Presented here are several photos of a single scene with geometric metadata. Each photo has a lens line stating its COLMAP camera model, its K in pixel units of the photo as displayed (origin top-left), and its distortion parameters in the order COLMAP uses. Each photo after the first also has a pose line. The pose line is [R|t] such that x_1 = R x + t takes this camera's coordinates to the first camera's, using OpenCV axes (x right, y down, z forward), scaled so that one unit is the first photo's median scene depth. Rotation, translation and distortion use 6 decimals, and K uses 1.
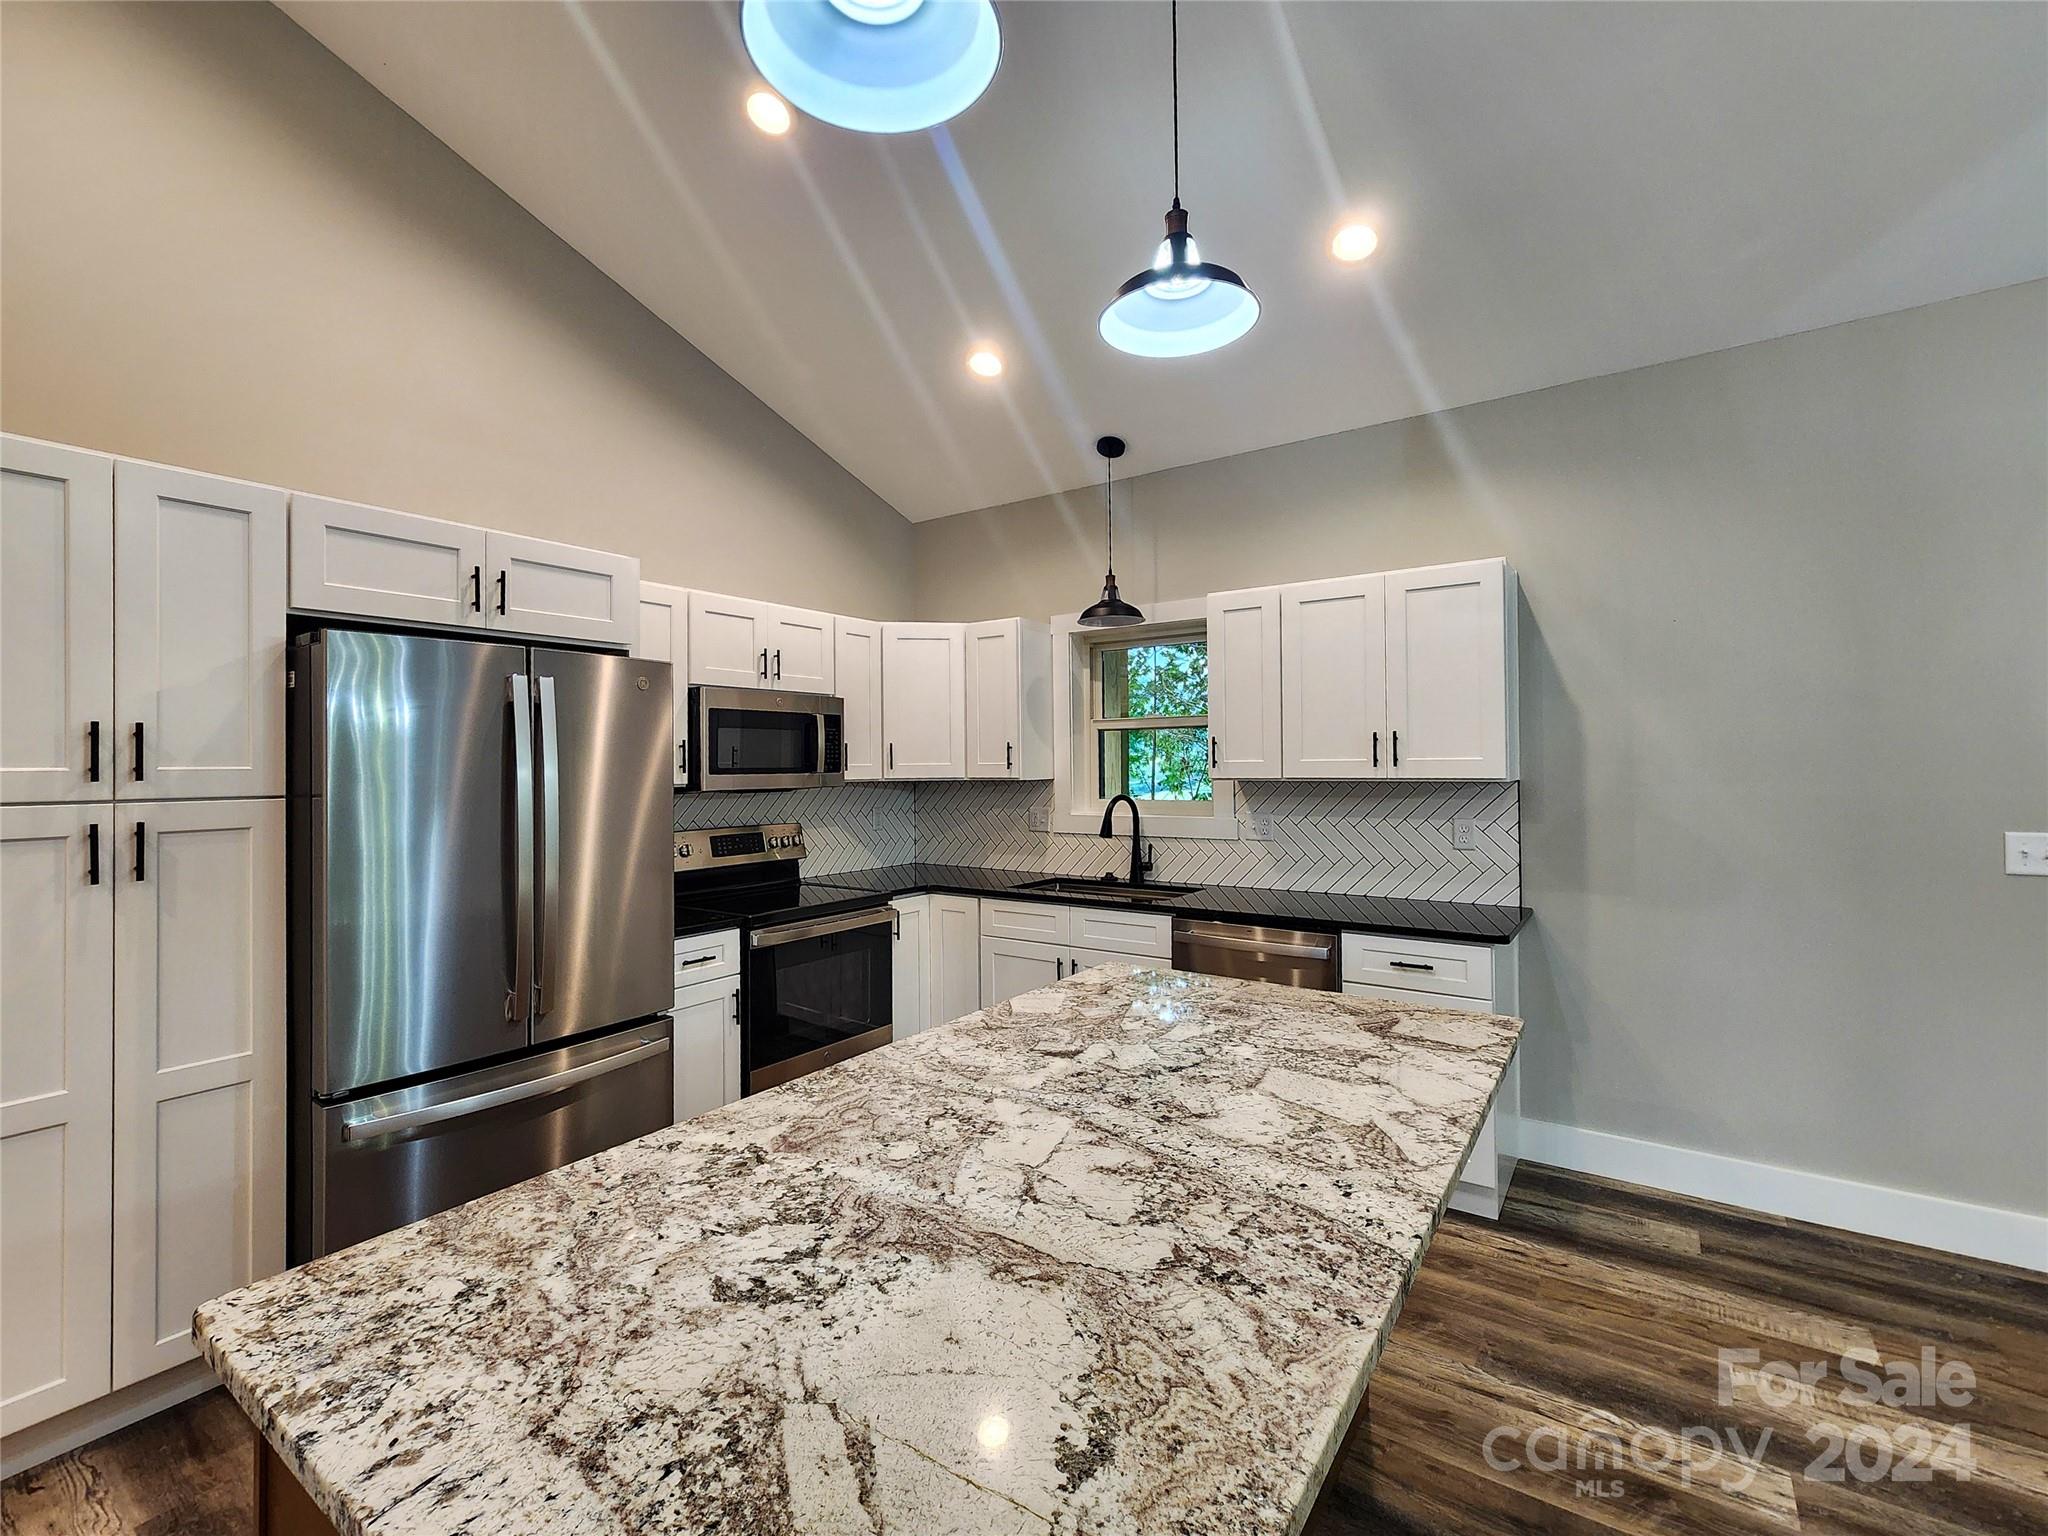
lens RADIAL K [[899.2, 0, 998.6], [0, 899.2, 767.3], [0, 0, 1]] dist [0.000750, 0.000071]
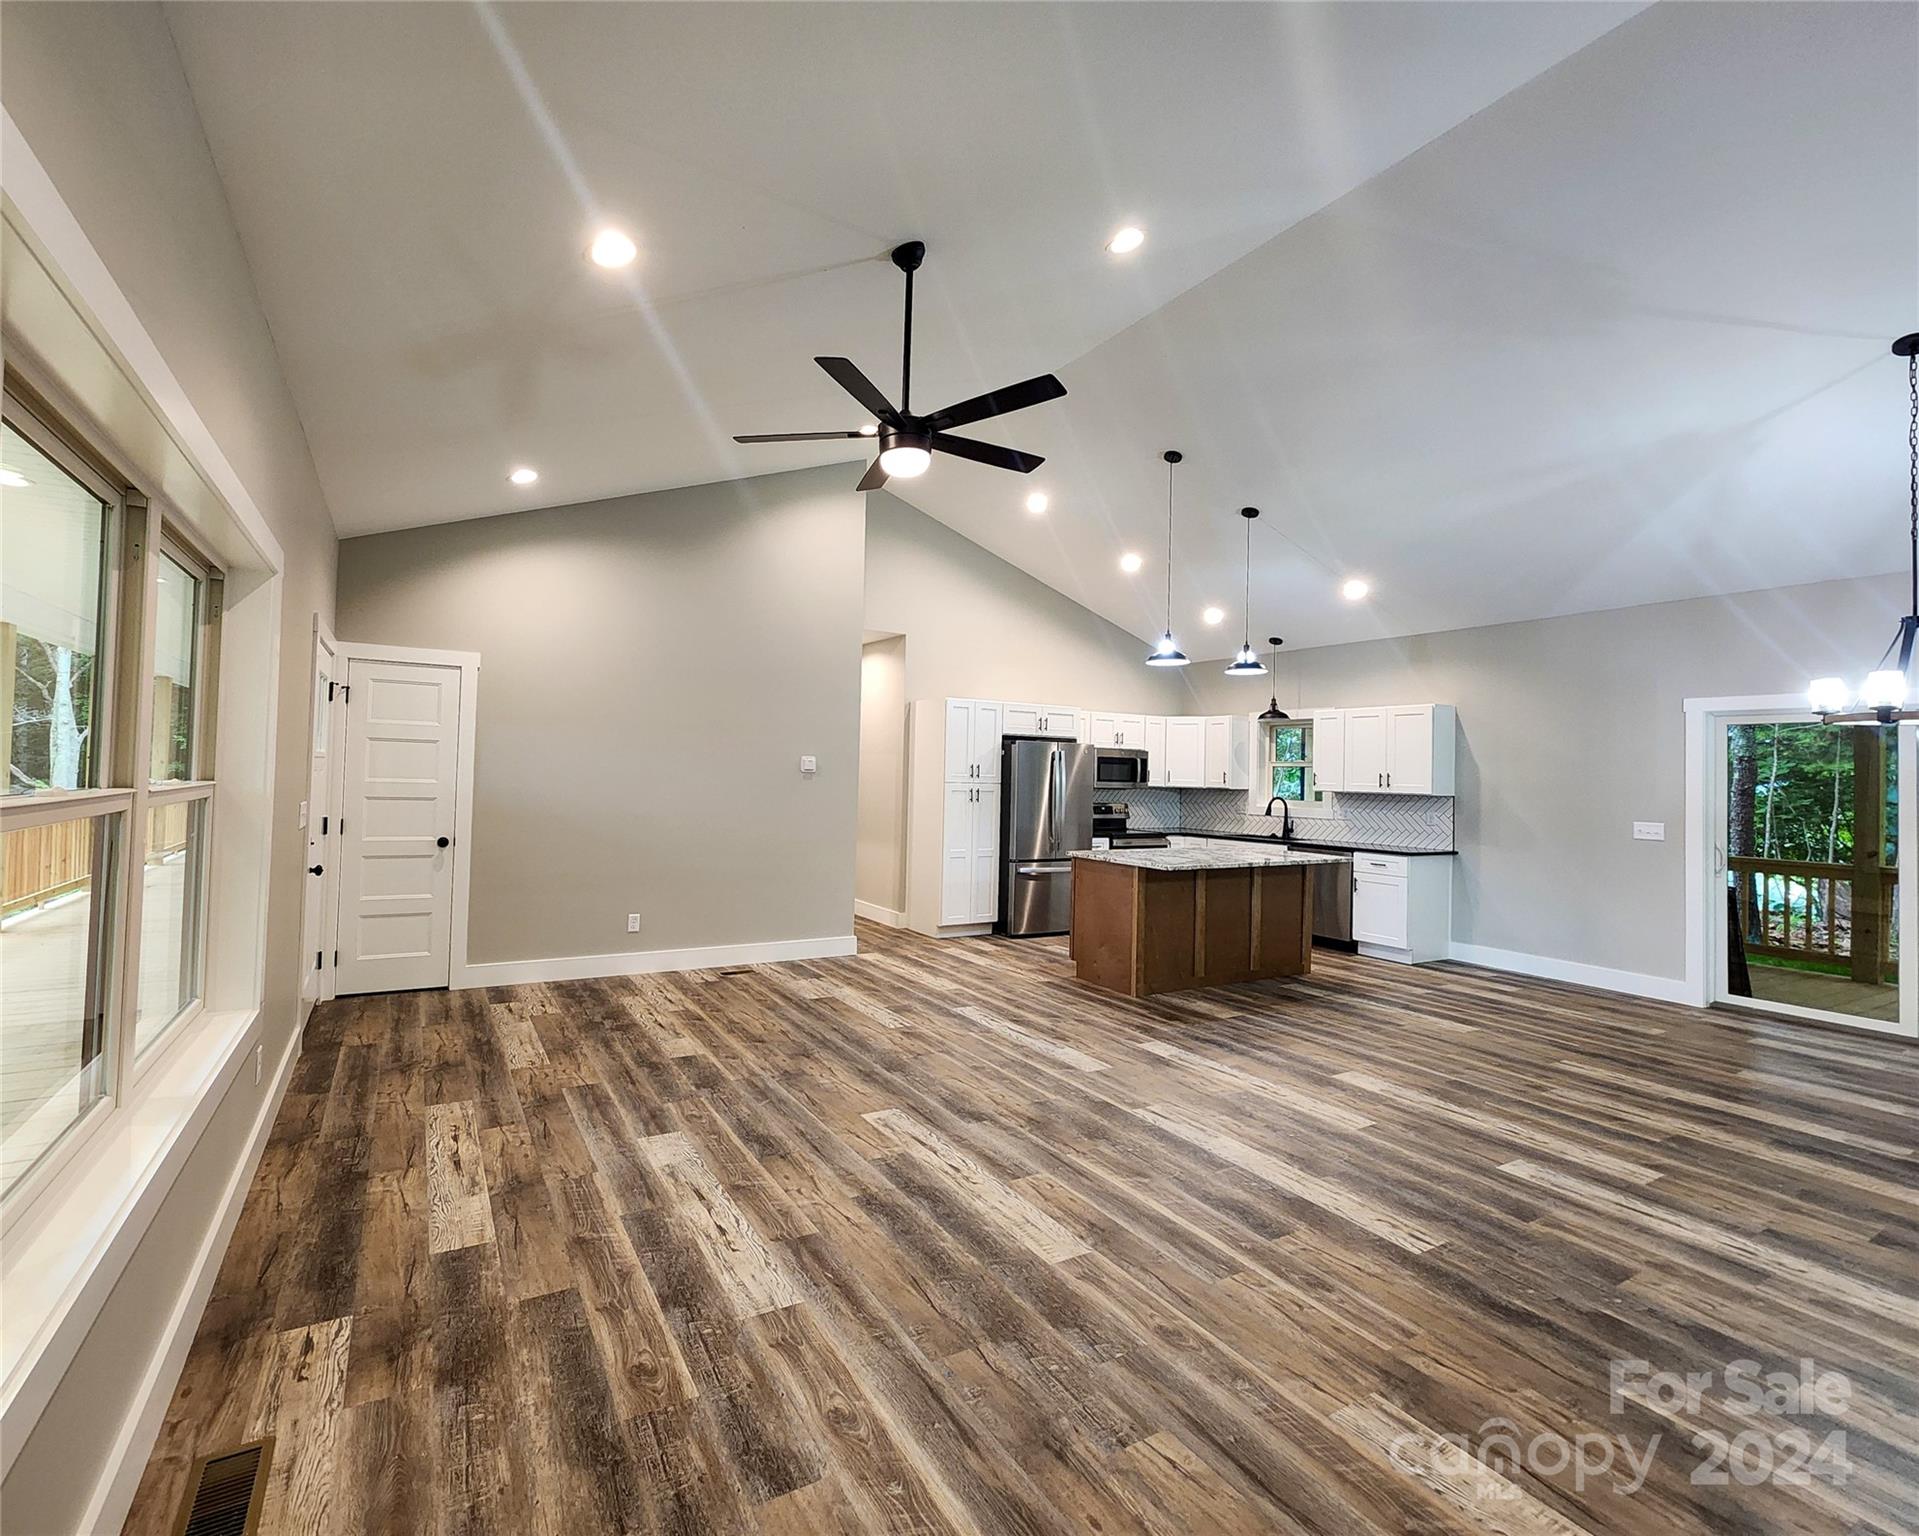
lens RADIAL K [[865.2, 0, 862.7], [0, 865.2, 749.0], [0, 0, 1]] dist [-0.001014, -0.001052]
pose [[0.895379, 0.017237, -0.444972, 0.182064], [-0.032673, 0.999100, -0.027041, 0.003189], [0.444106, 0.038750, 0.895136, -1.489156]]
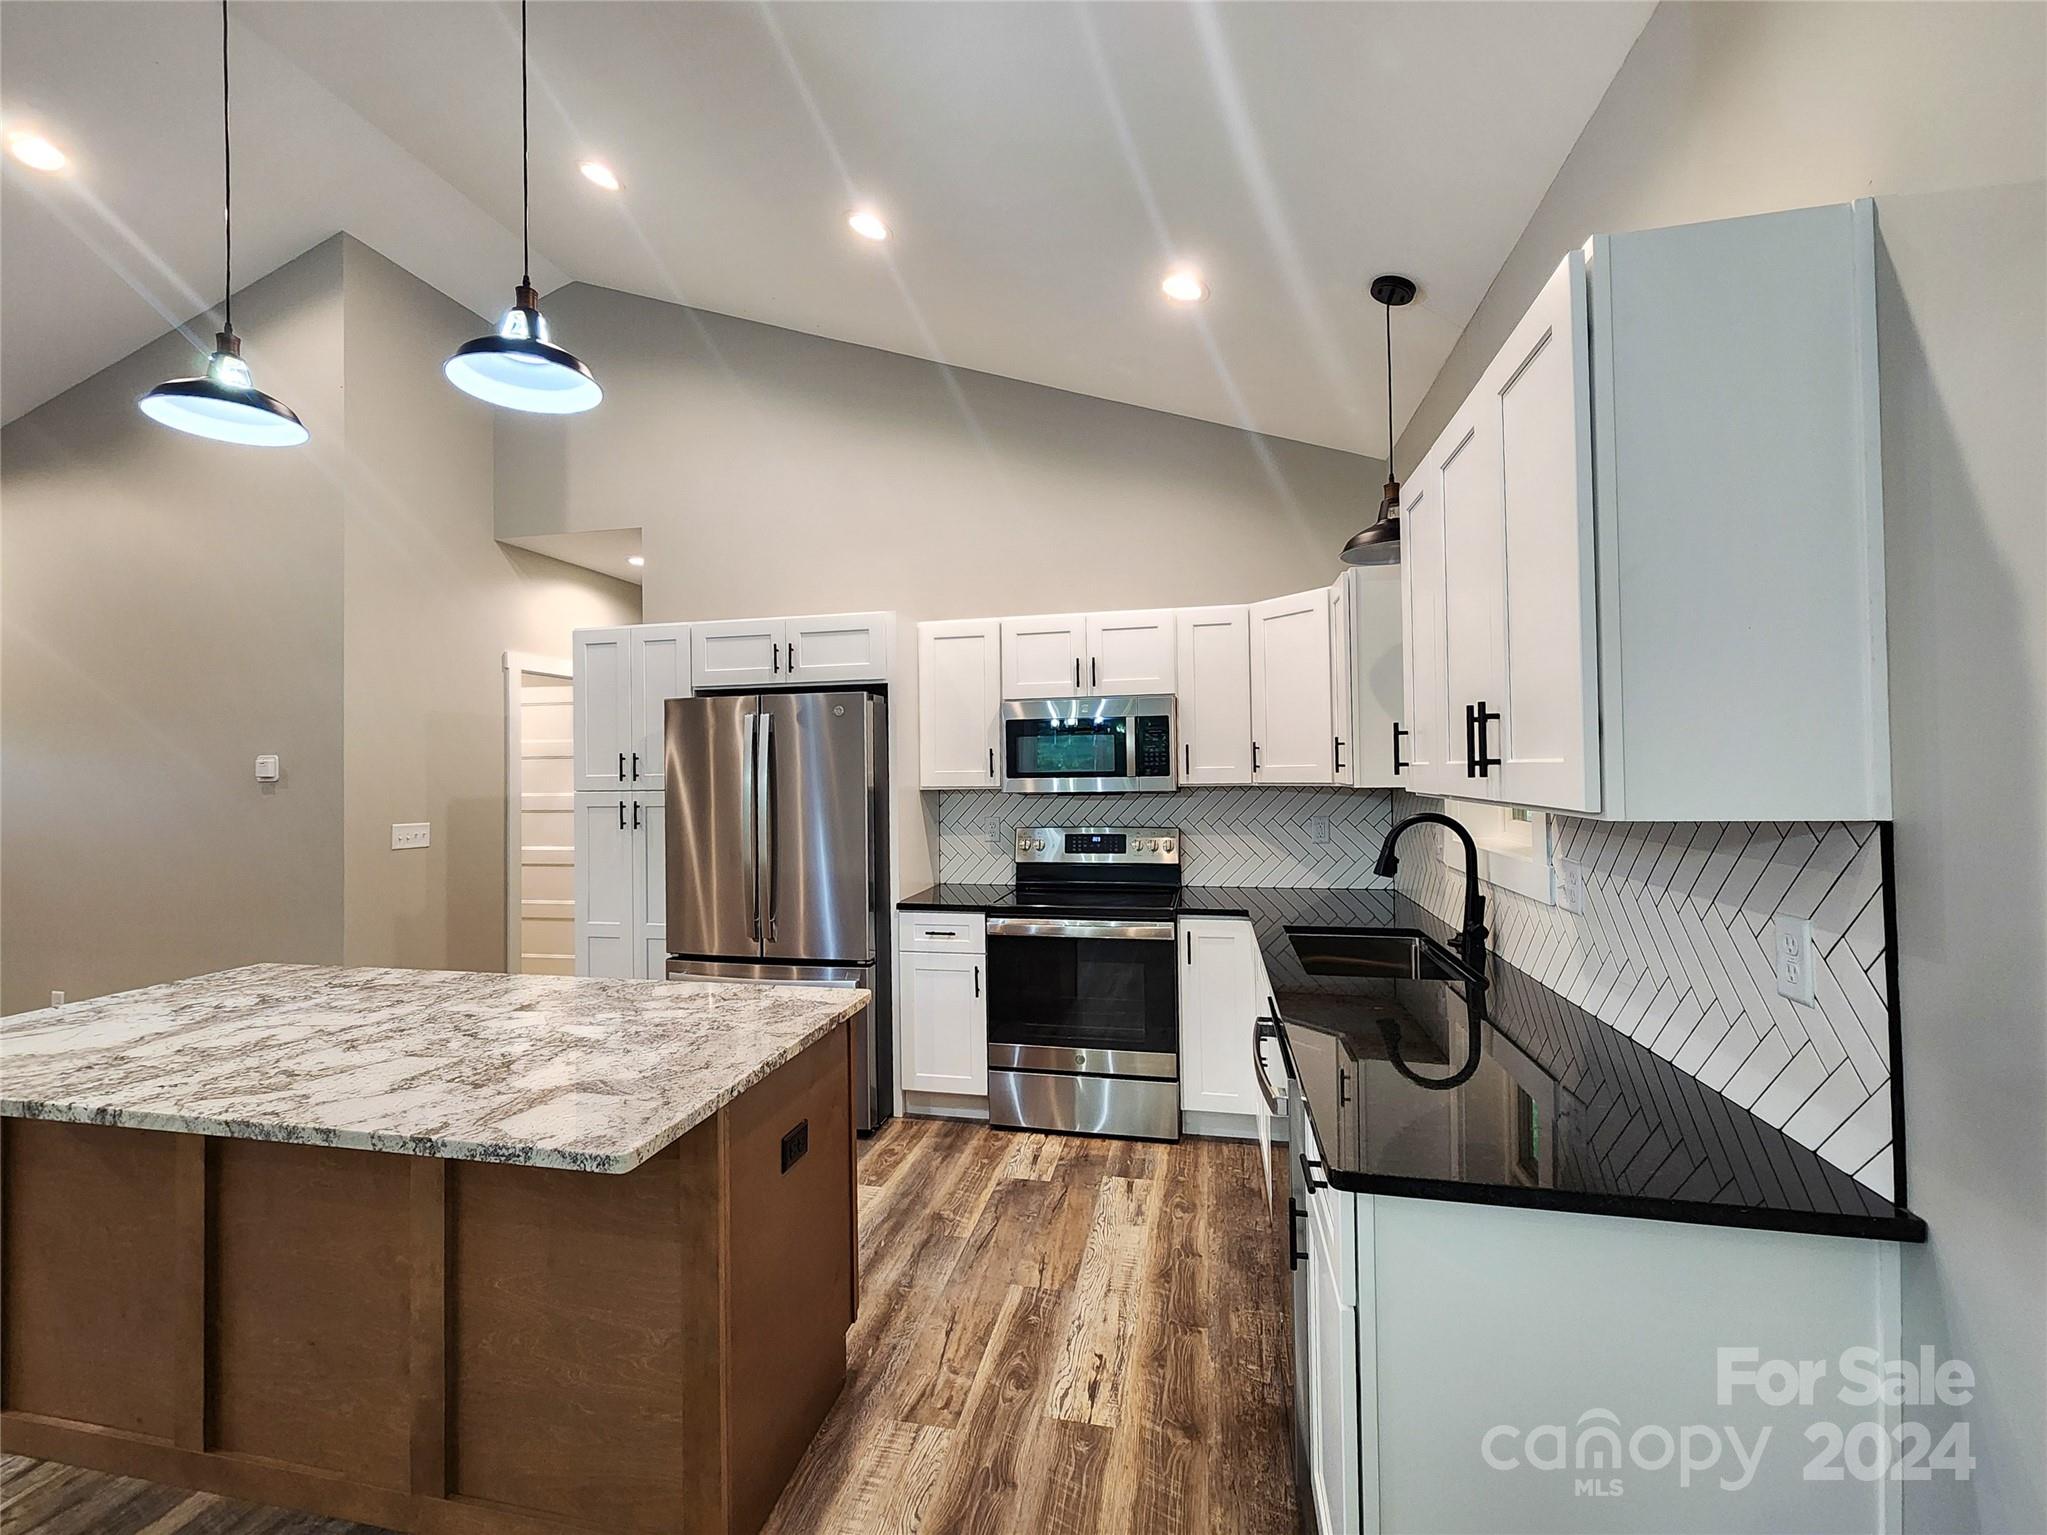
lens RADIAL K [[898.8, 0, 998.1], [0, 898.8, 766.8], [0, 0, 1]] dist [0.000750, 0.000071]
pose [[0.388449, -0.001309, -0.921469, 0.670002], [0.007328, 0.999972, 0.001669, -0.007491], [0.921441, -0.007400, 0.388447, 0.504956]]
